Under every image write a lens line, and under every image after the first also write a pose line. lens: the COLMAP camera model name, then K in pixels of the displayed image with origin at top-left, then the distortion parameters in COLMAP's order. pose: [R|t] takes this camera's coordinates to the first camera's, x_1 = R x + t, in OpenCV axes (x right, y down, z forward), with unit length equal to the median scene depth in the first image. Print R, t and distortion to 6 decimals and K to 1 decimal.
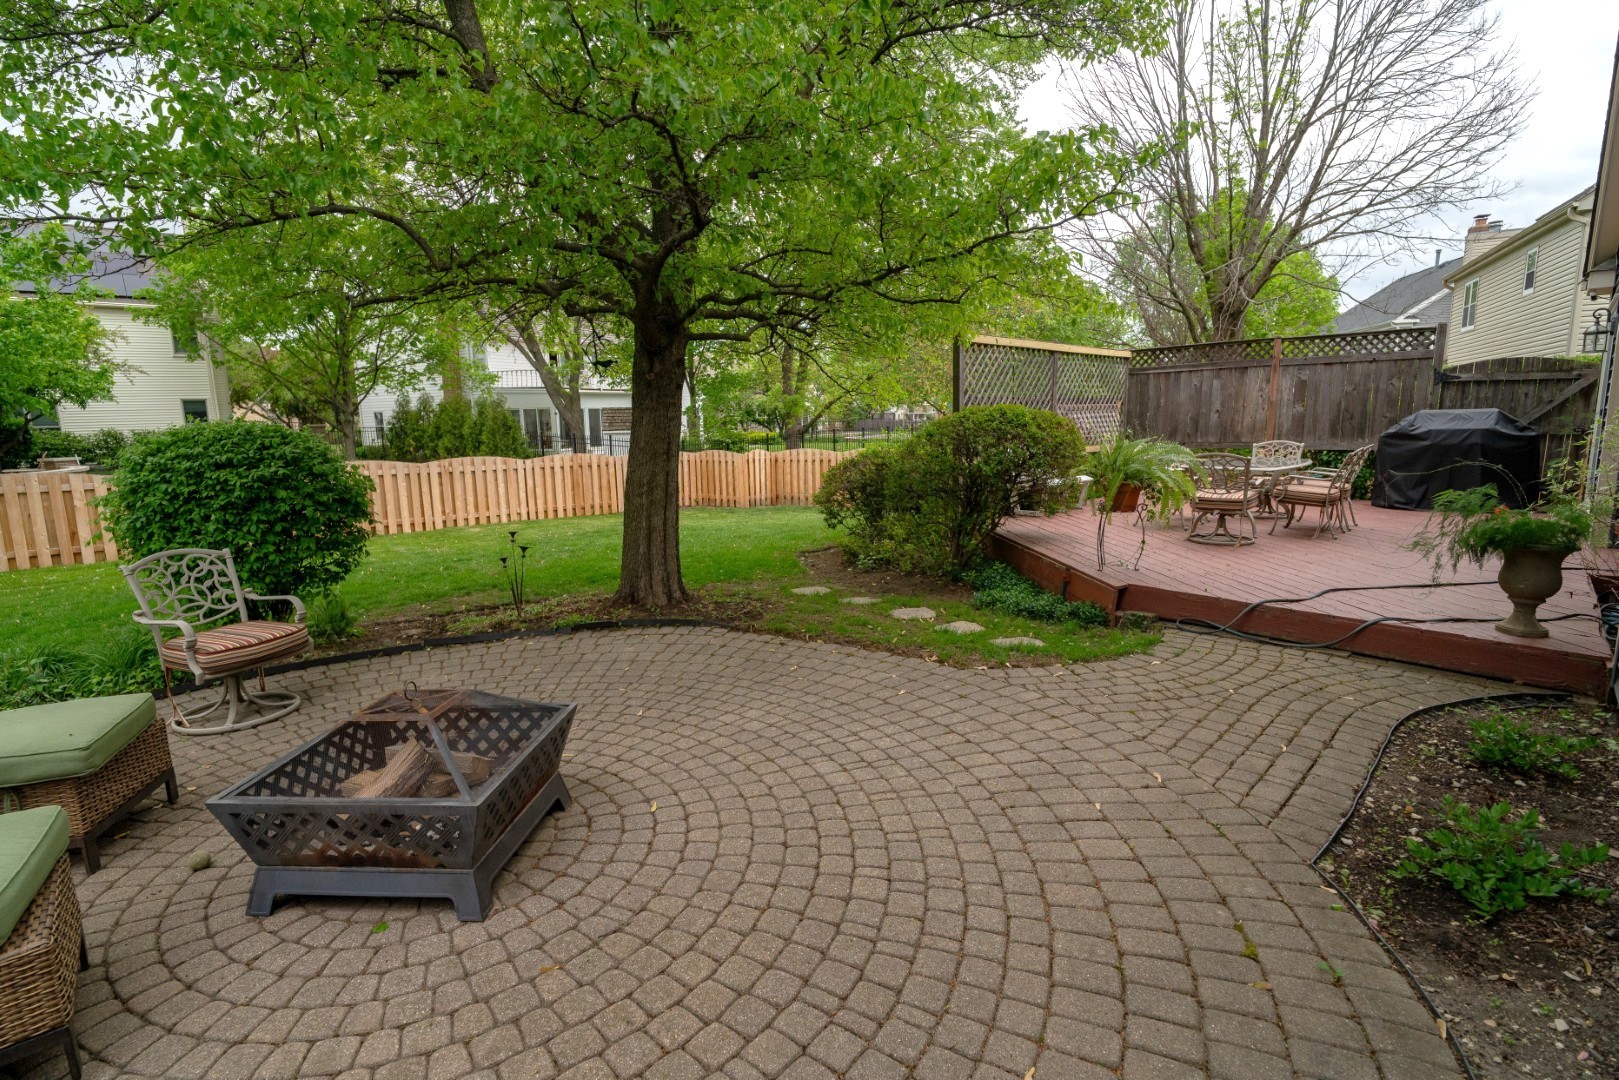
lens RADIAL K [[756.4, 0, 793.3], [0, 756.4, 537.9], [0, 0, 1]] dist [0.001055, 0.000338]
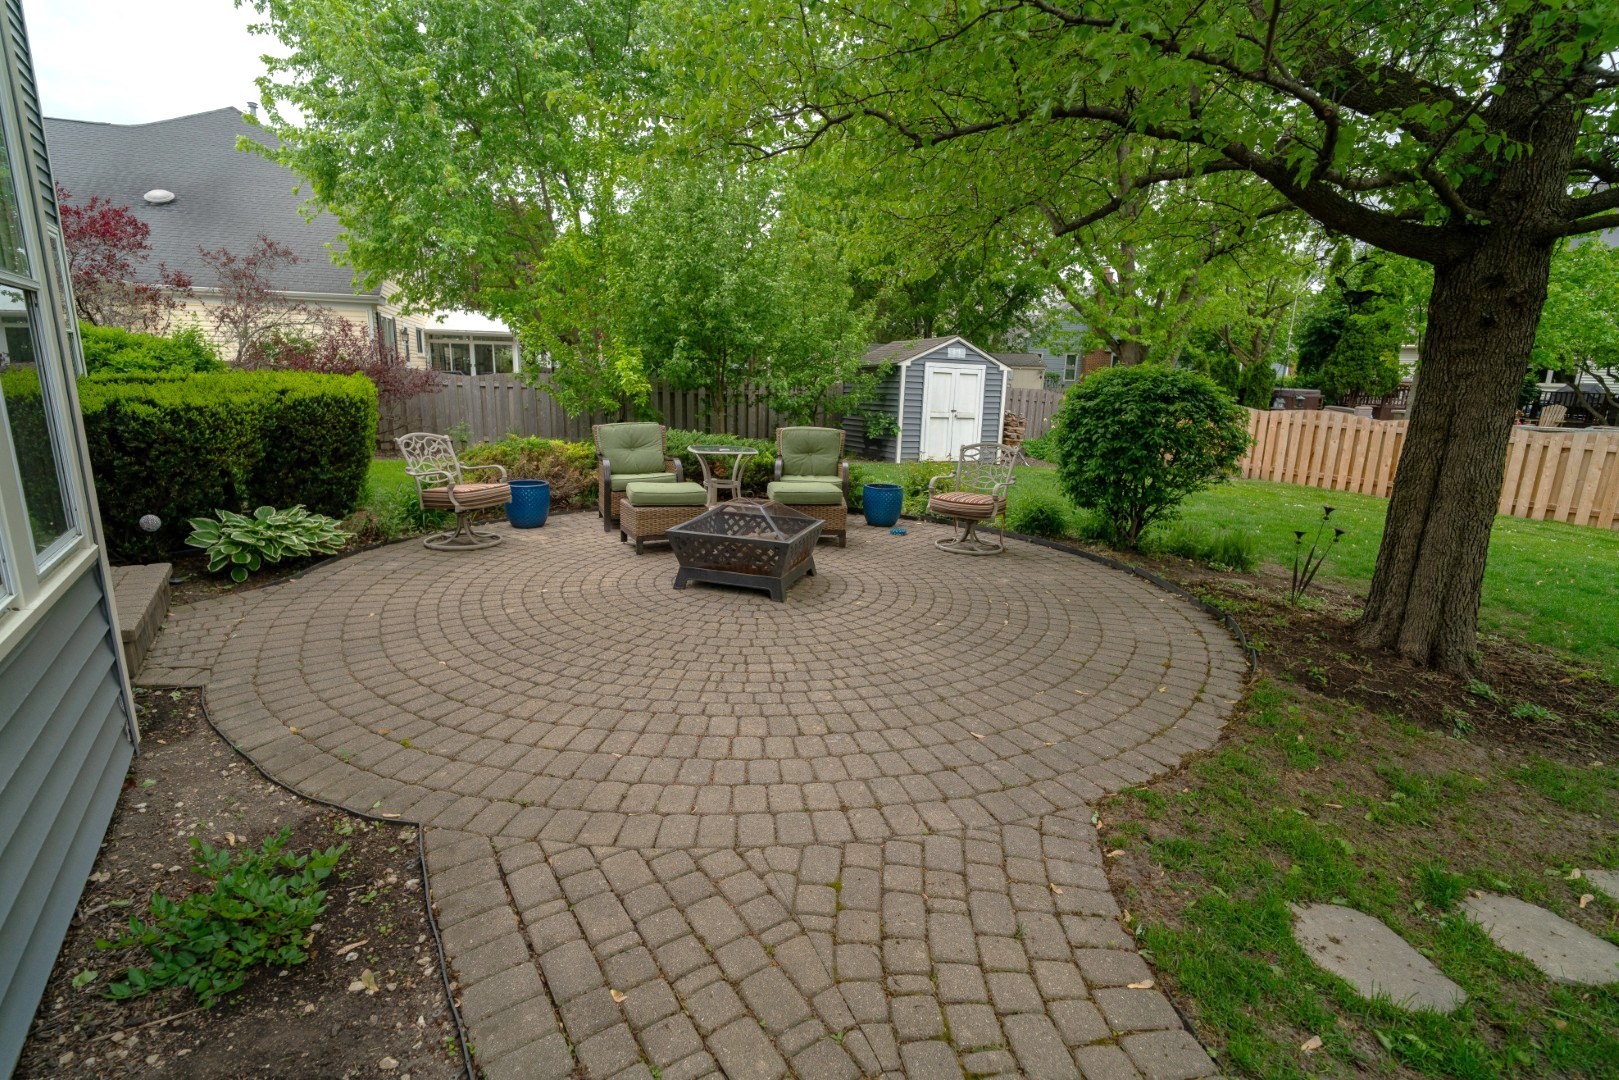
lens RADIAL K [[756.4, 0, 793.3], [0, 756.4, 537.9], [0, 0, 1]] dist [0.001055, 0.000338]
pose [[-0.210125, 0.226127, -0.951164, 0.851152], [-0.178311, 0.947703, 0.264696, -0.140884], [0.961276, 0.225223, -0.158815, 0.922330]]
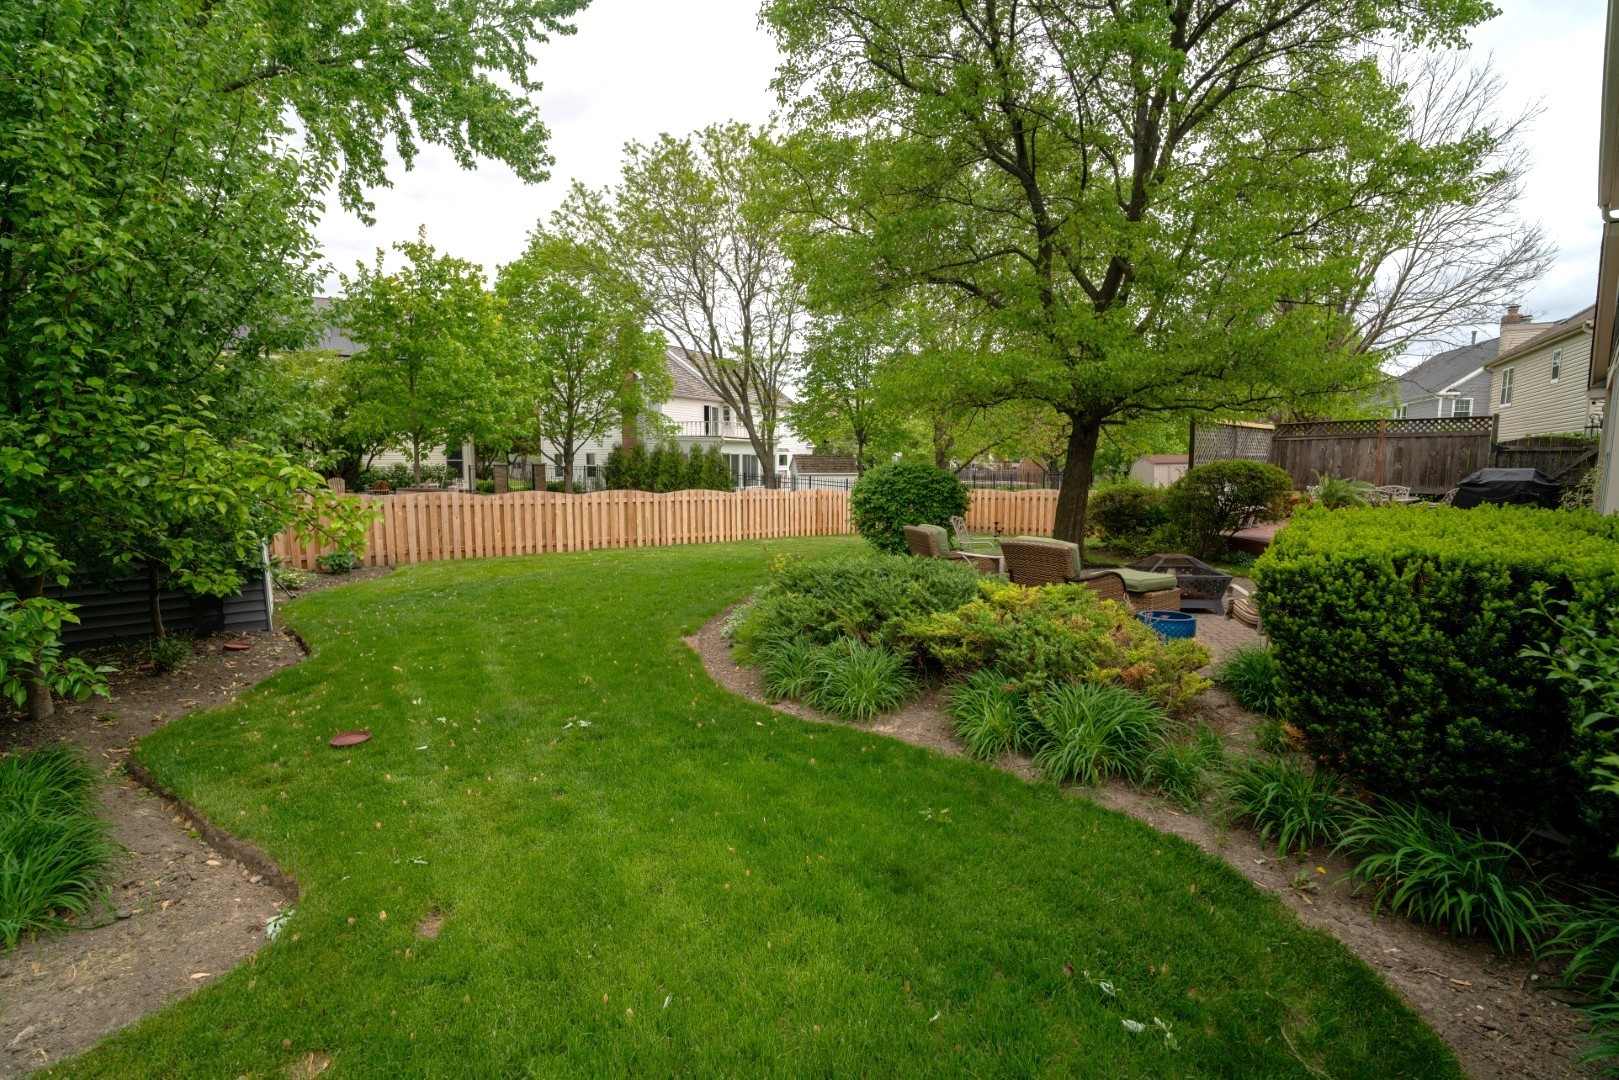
lens RADIAL K [[726.9, 0, 809.5], [0, 726.9, 540.0], [0, 0, 1]] dist [0.000343, -0.000142]
pose [[0.999111, 0.024418, -0.034351, -0.289228], [-0.026248, 0.998202, -0.053886, 0.054587], [0.032974, 0.054740, 0.997956, -0.305972]]
